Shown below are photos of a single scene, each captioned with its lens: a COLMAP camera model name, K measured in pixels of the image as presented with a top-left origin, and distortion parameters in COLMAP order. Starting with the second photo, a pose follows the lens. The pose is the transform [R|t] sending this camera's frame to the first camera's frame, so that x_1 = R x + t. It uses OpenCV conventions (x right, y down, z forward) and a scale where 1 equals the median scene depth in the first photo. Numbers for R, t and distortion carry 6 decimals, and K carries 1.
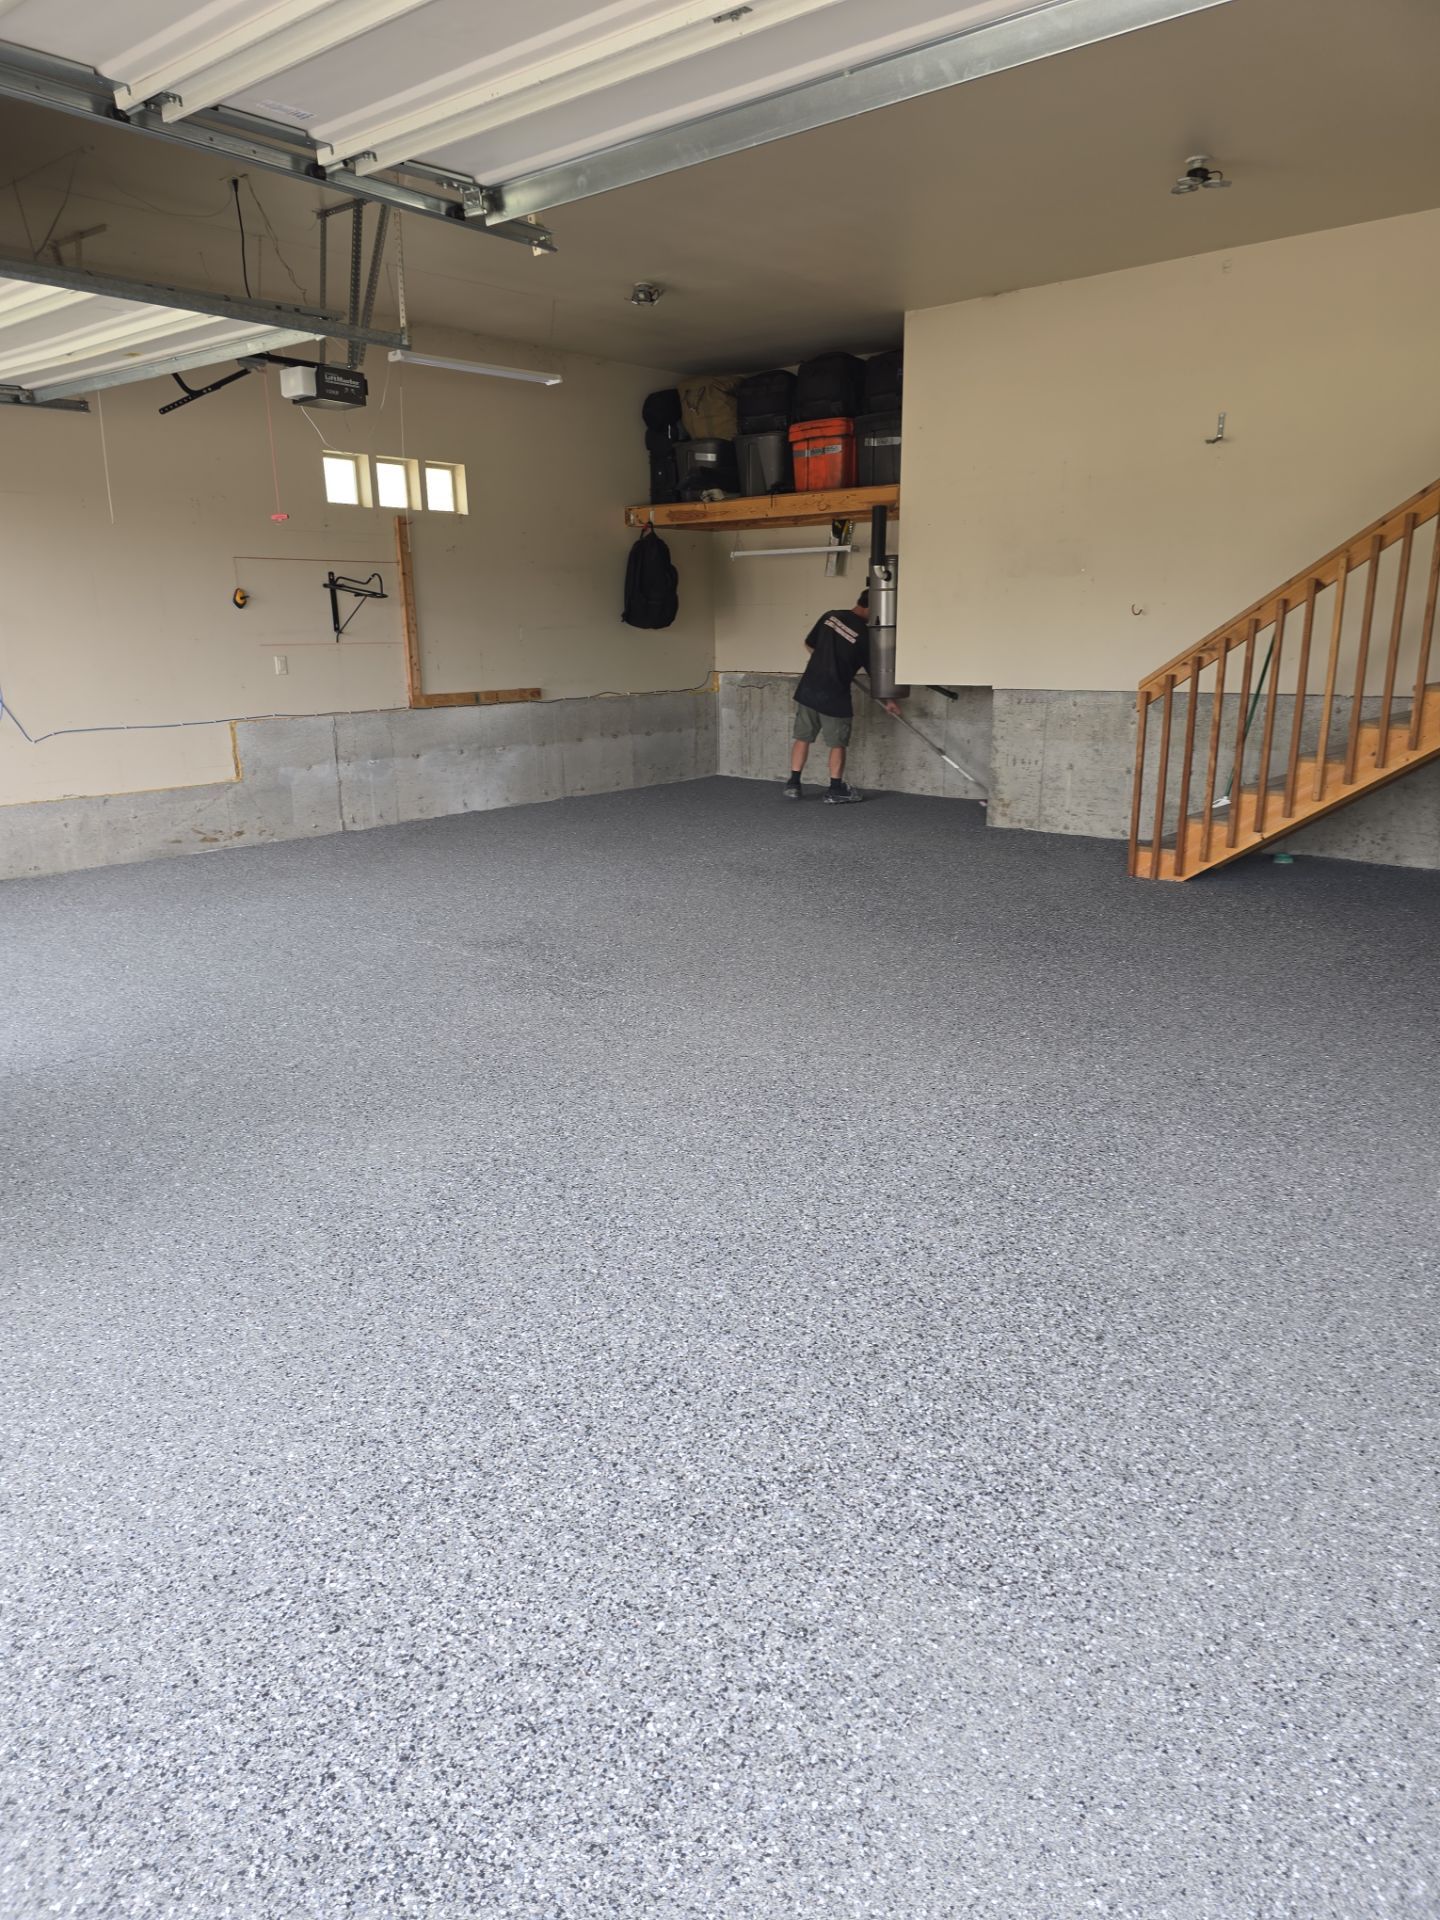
lens RADIAL K [[1290.6, 0, 729.9], [0, 1290.6, 962.8], [0, 0, 1]] dist [0.063907, -0.046992]
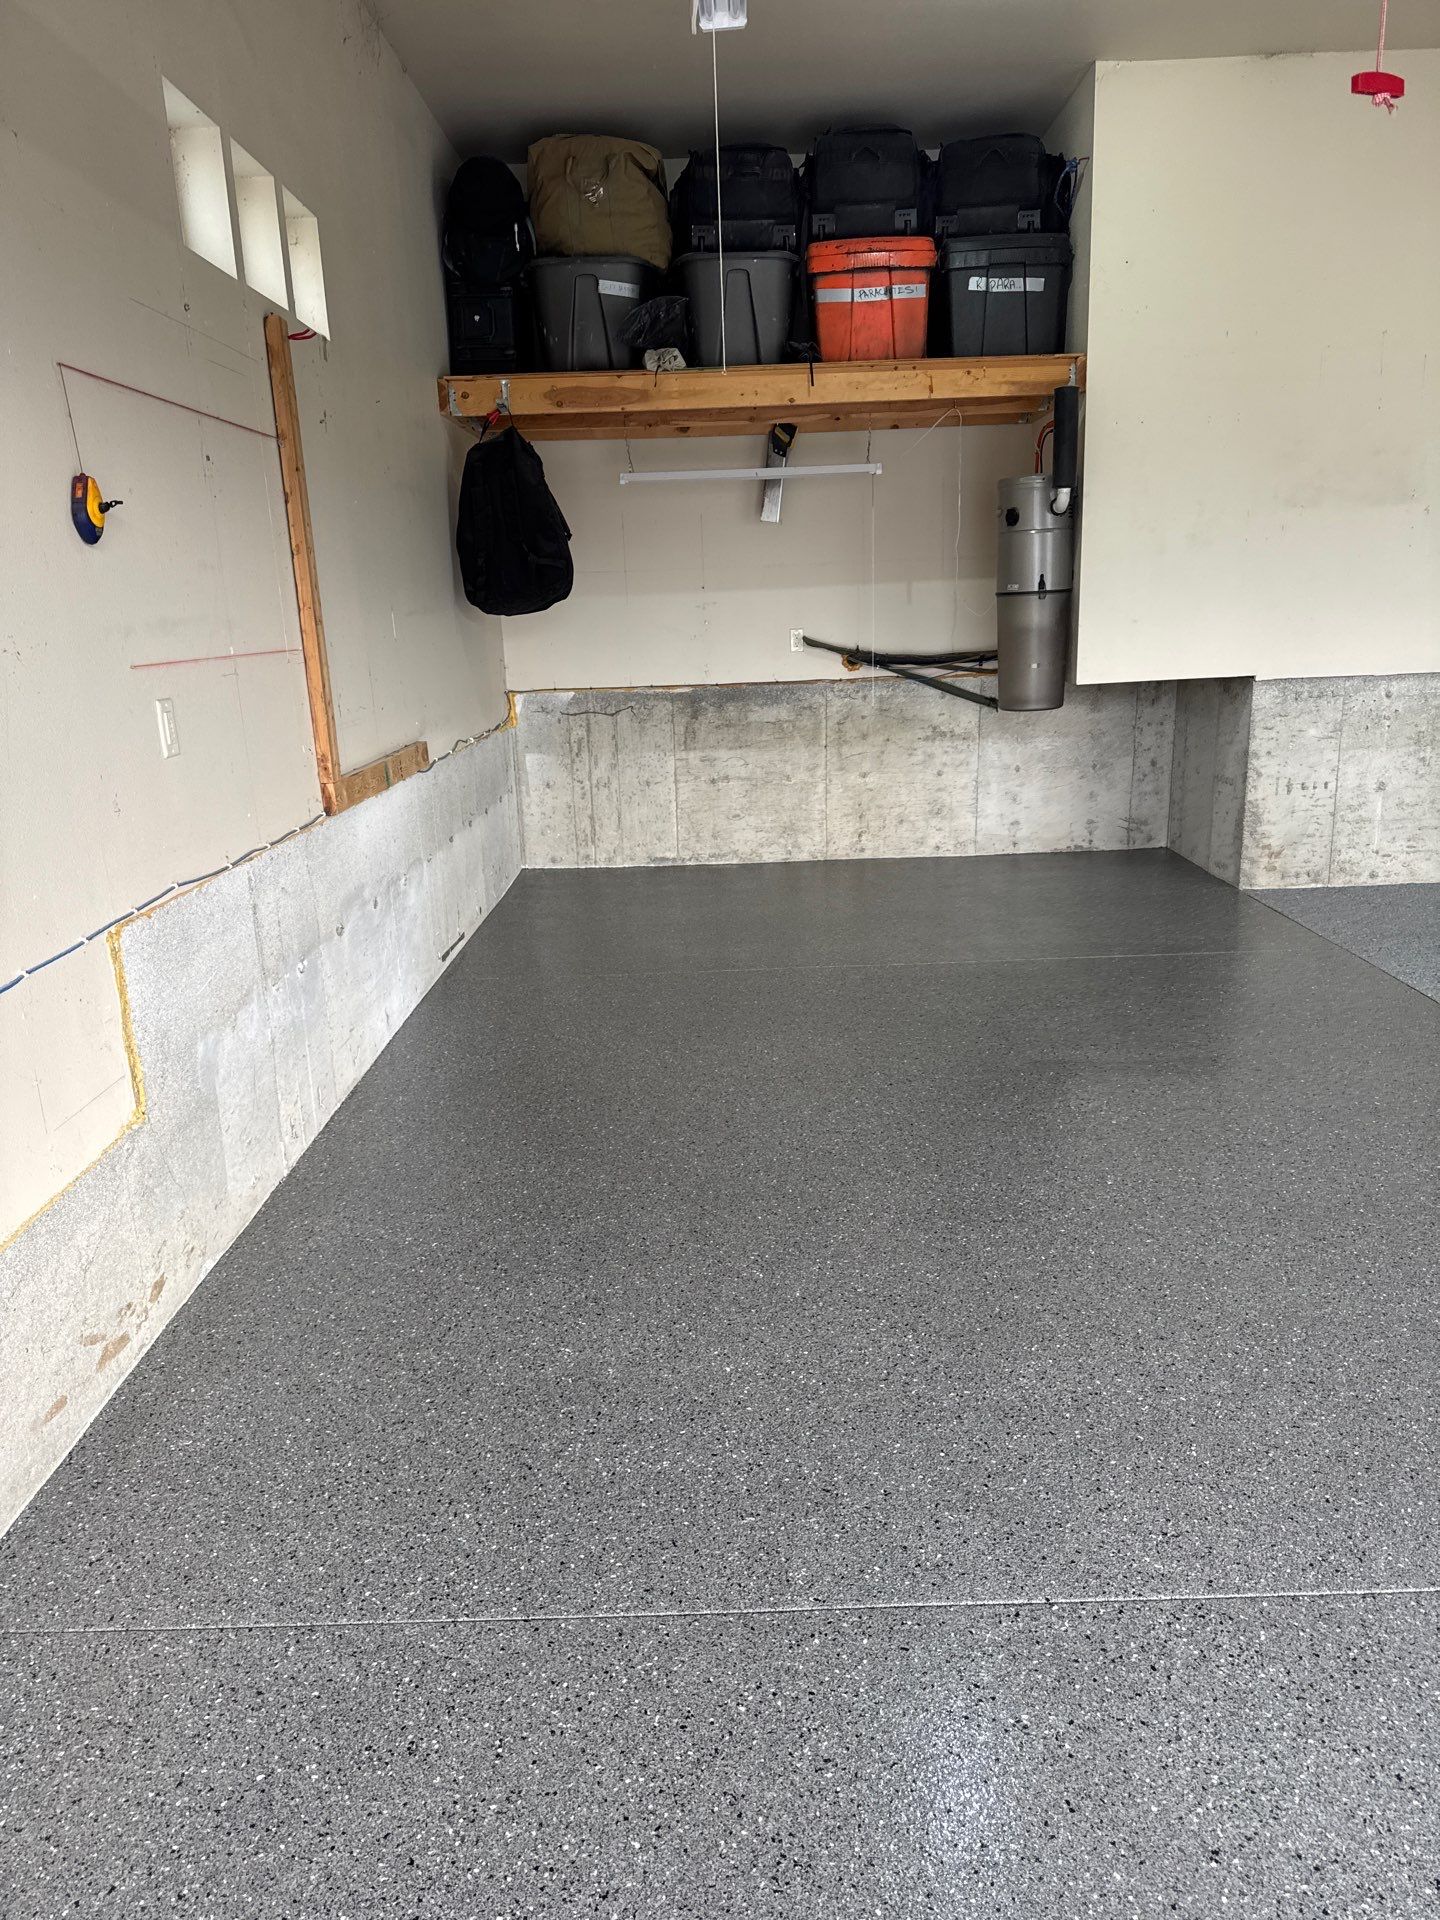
lens RADIAL K [[1356.4, 0, 729.7], [0, 1356.4, 962.3], [0, 0, 1]] dist [0.061276, -0.058251]
pose [[0.751544, -0.182194, 0.634025, -0.458336], [0.196683, 0.979278, 0.048266, -0.160273], [-0.629680, 0.088428, 0.771805, 0.659160]]
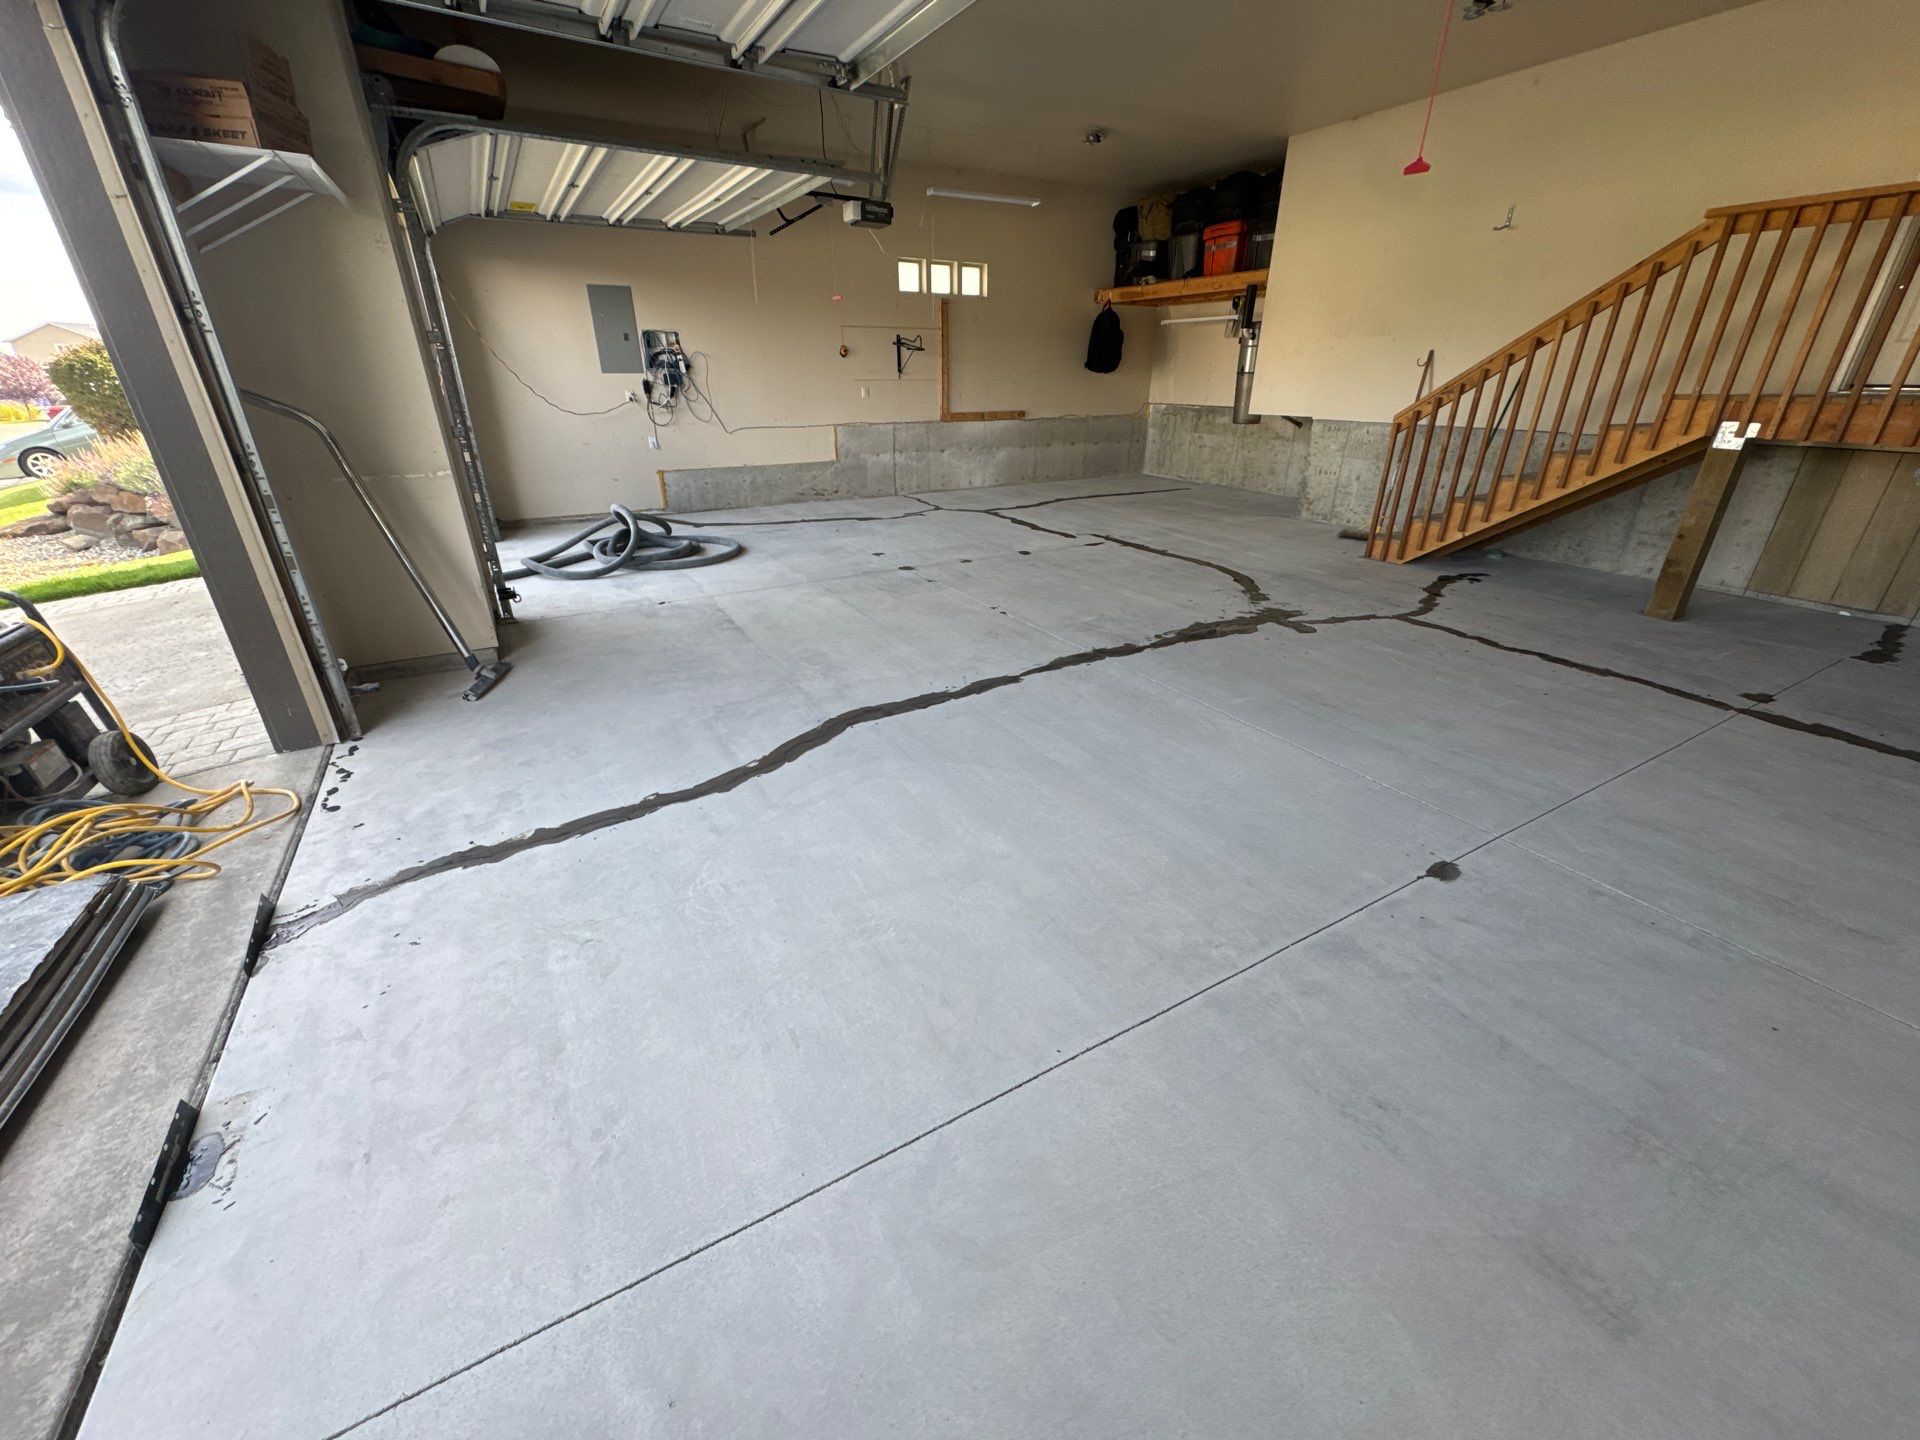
lens RADIAL K [[766.1, 0, 957.1], [0, 766.1, 721.1], [0, 0, 1]] dist [-0.001863, 0.000603]
pose [[0.945163, 0.146434, -0.291931, 0.128332], [-0.095292, 0.978605, 0.182353, 0.000469], [0.312388, -0.144535, 0.938895, 0.025569]]
